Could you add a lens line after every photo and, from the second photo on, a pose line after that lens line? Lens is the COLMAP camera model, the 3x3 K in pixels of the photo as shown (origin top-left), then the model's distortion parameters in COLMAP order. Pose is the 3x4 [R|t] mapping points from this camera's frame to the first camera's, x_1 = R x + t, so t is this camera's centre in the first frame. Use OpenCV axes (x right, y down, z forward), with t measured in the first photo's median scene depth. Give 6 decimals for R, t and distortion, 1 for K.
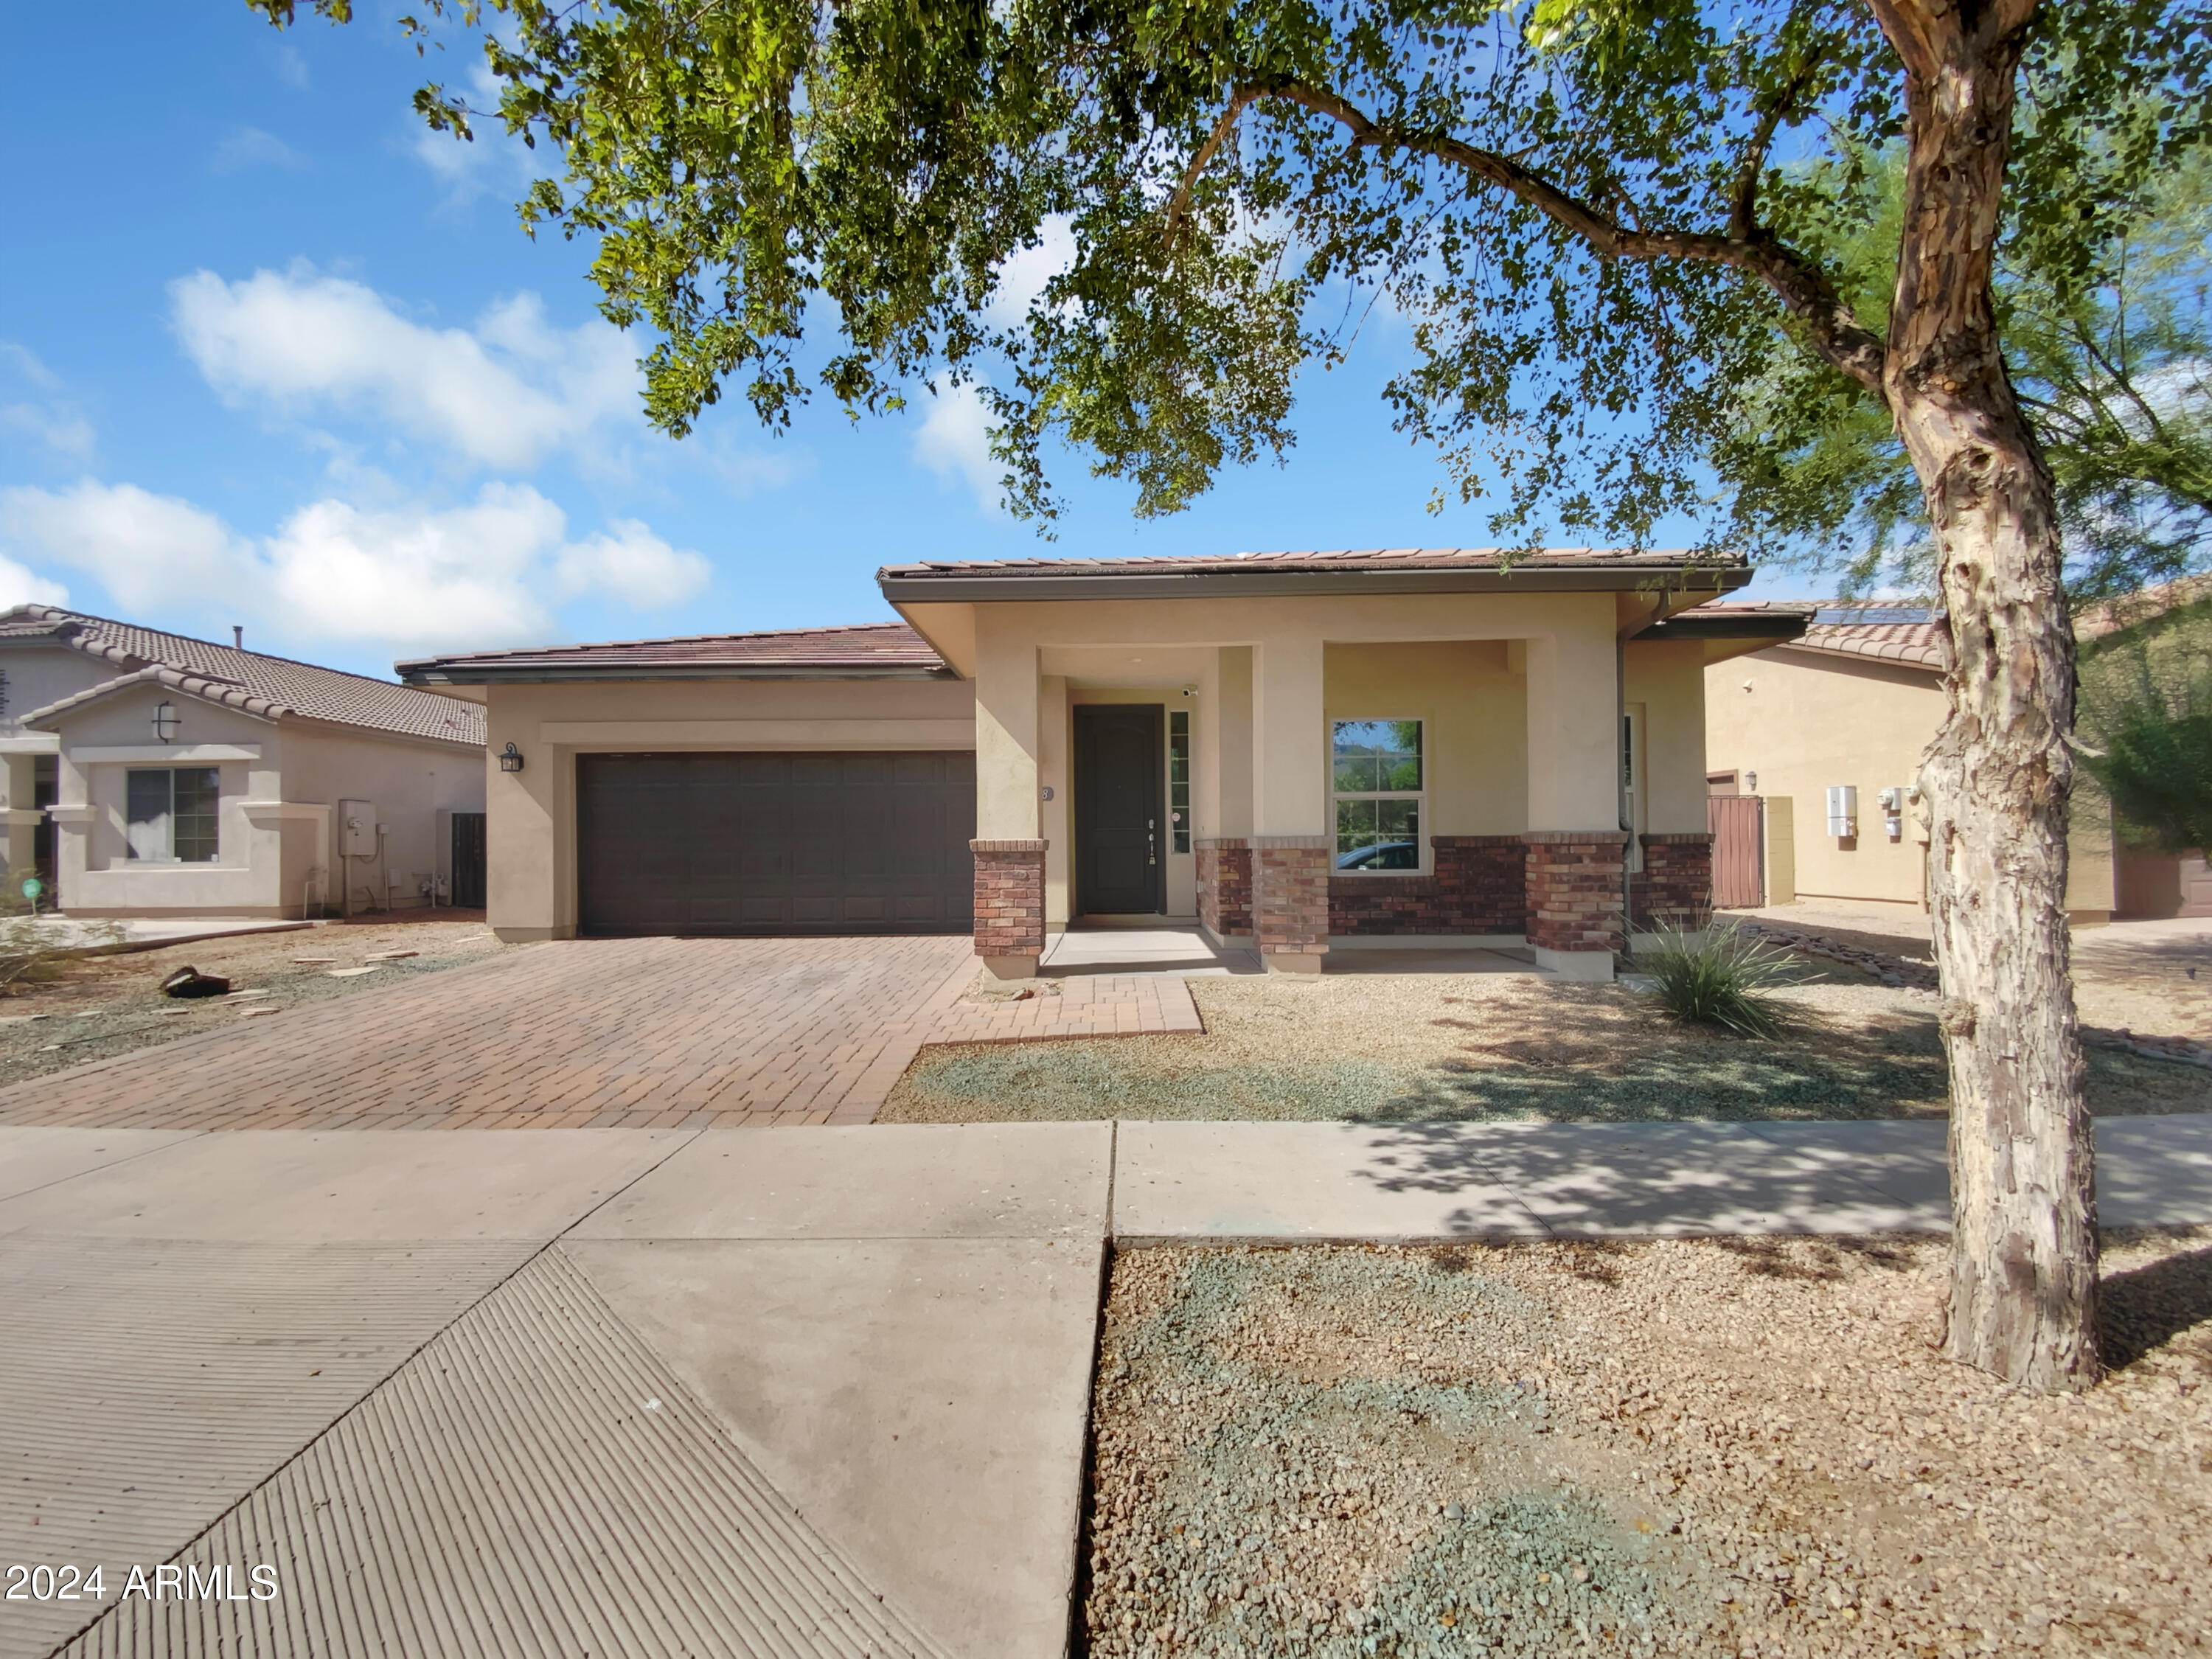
lens RADIAL K [[915.8, 0, 1113.4], [0, 915.8, 839.9], [0, 0, 1]] dist [0.000645, -0.000198]
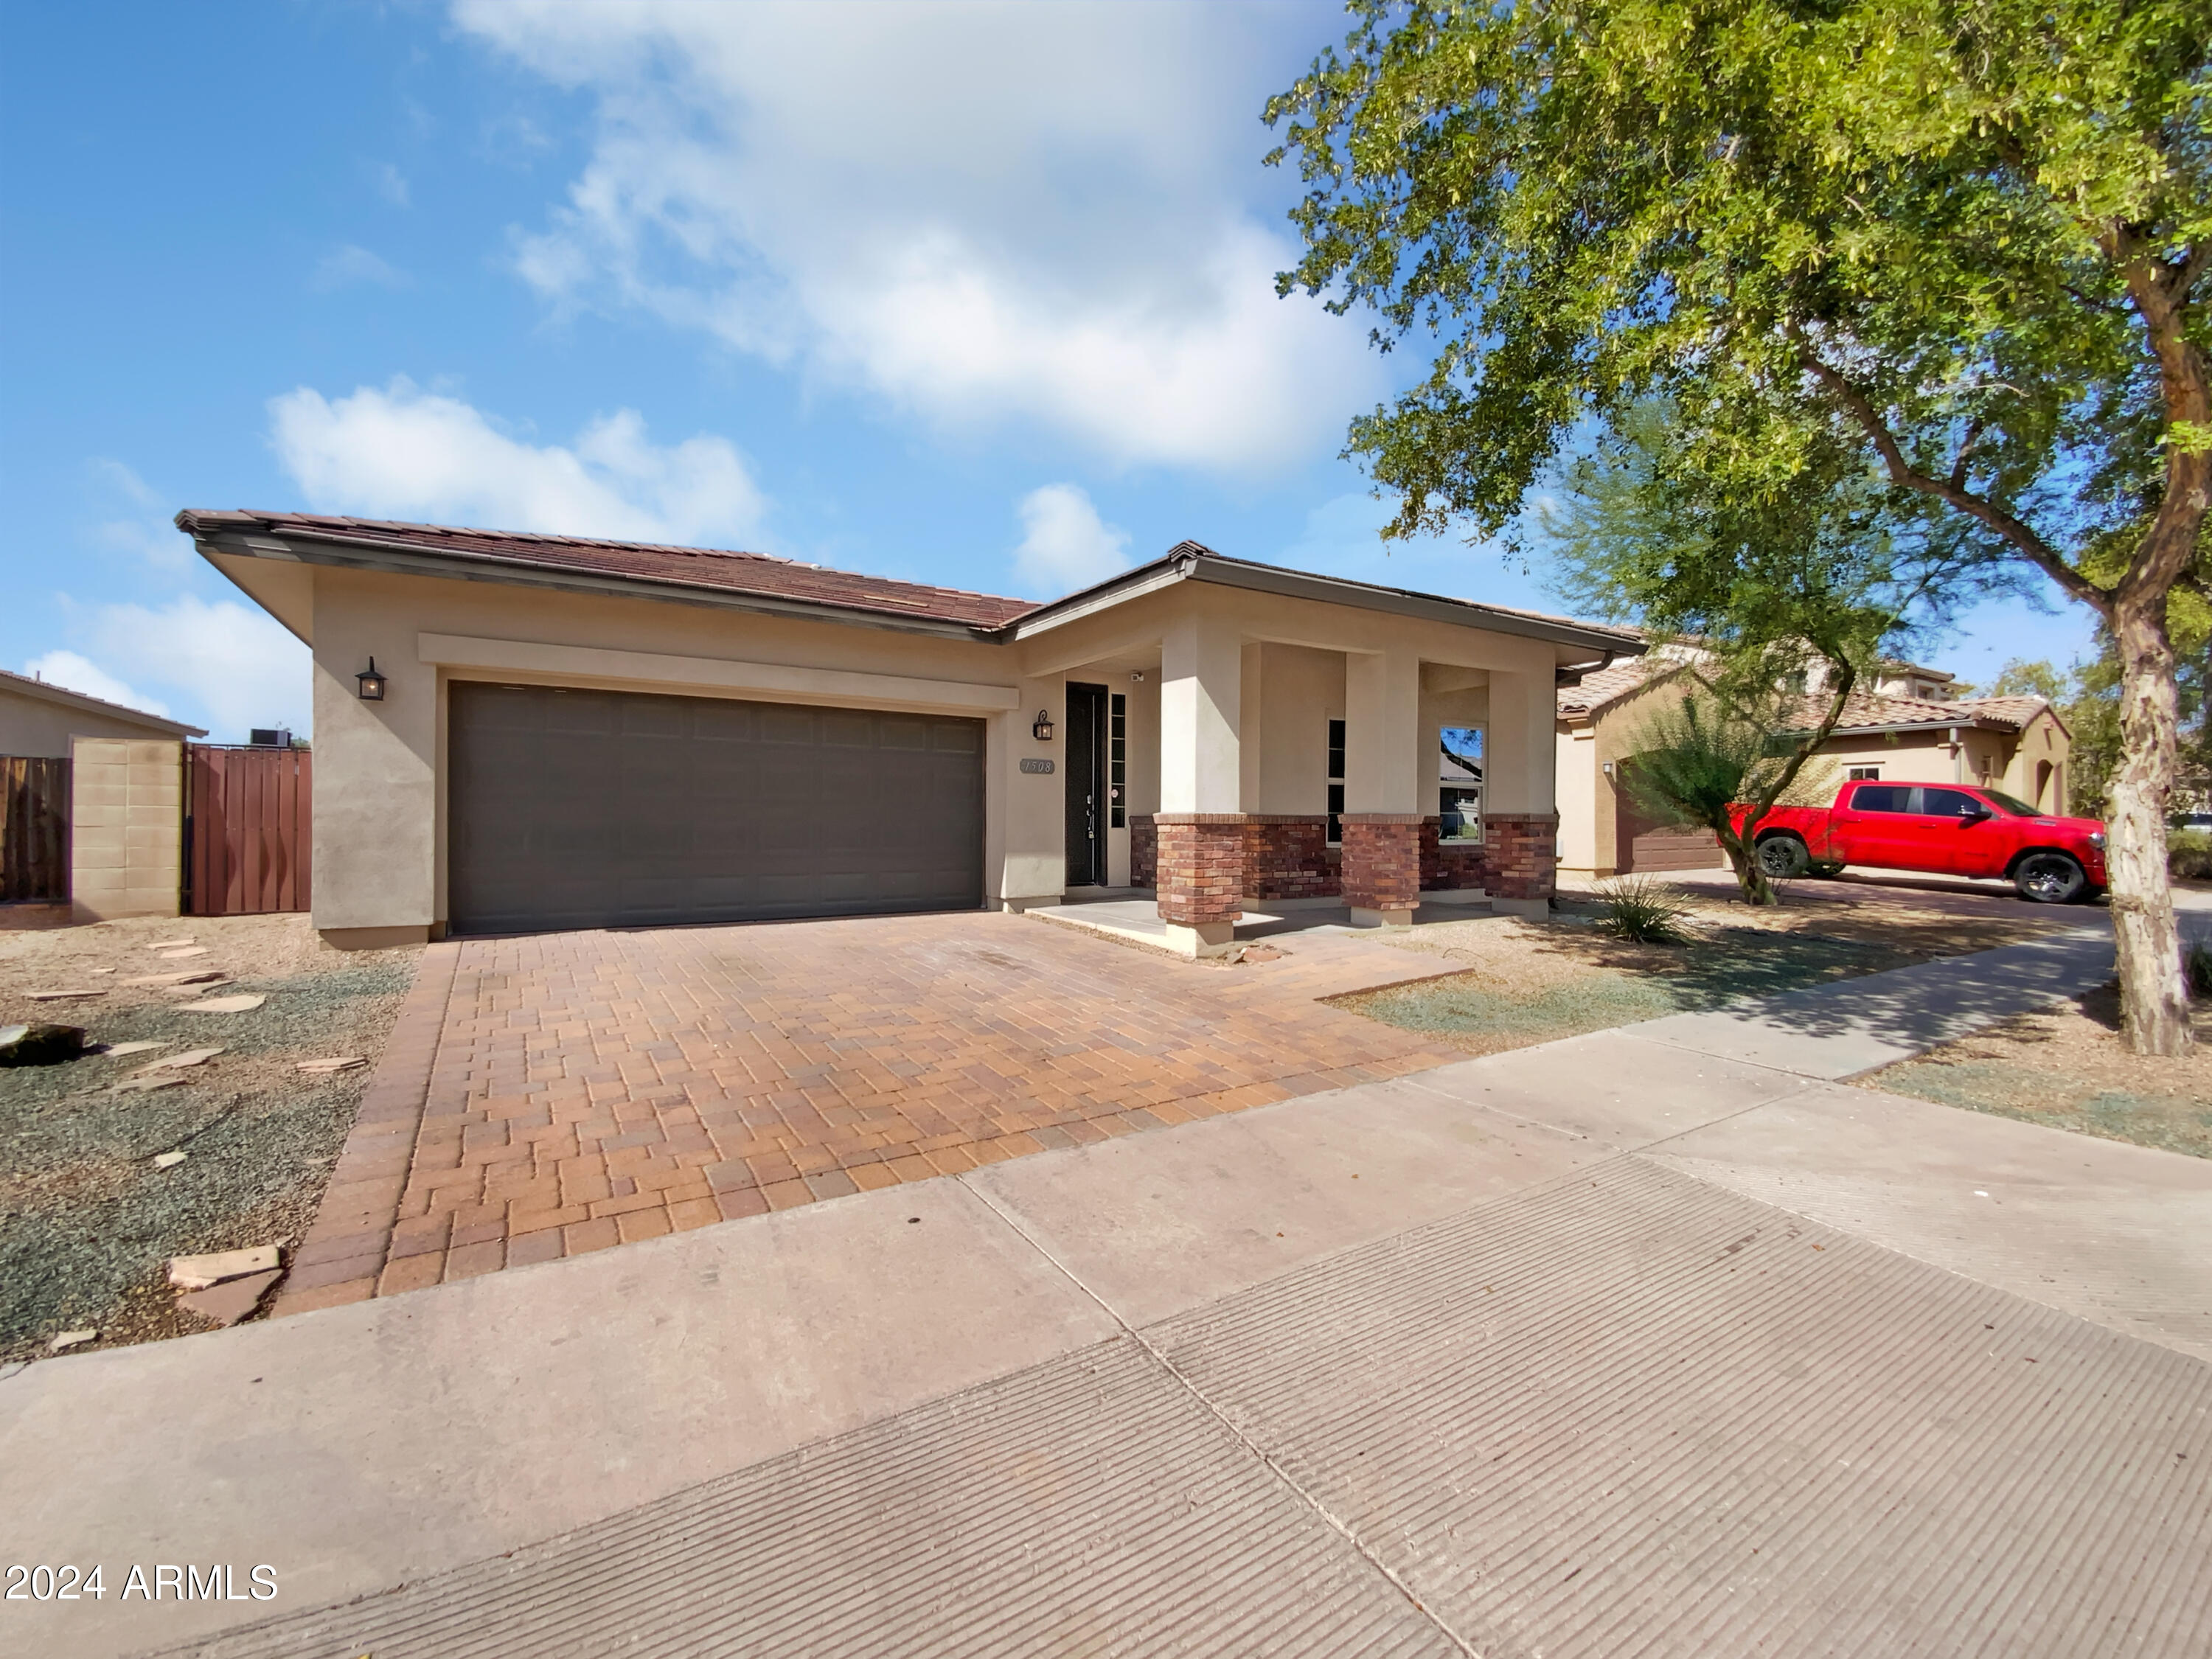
lens RADIAL K [[915.8, 0, 1113.4], [0, 915.8, 839.9], [0, 0, 1]] dist [0.000645, -0.000198]
pose [[0.833365, 0.001892, 0.552719, -0.566637], [-0.014919, 0.999707, 0.019072, 0.009040], [-0.552521, -0.024140, 0.833149, 0.128177]]
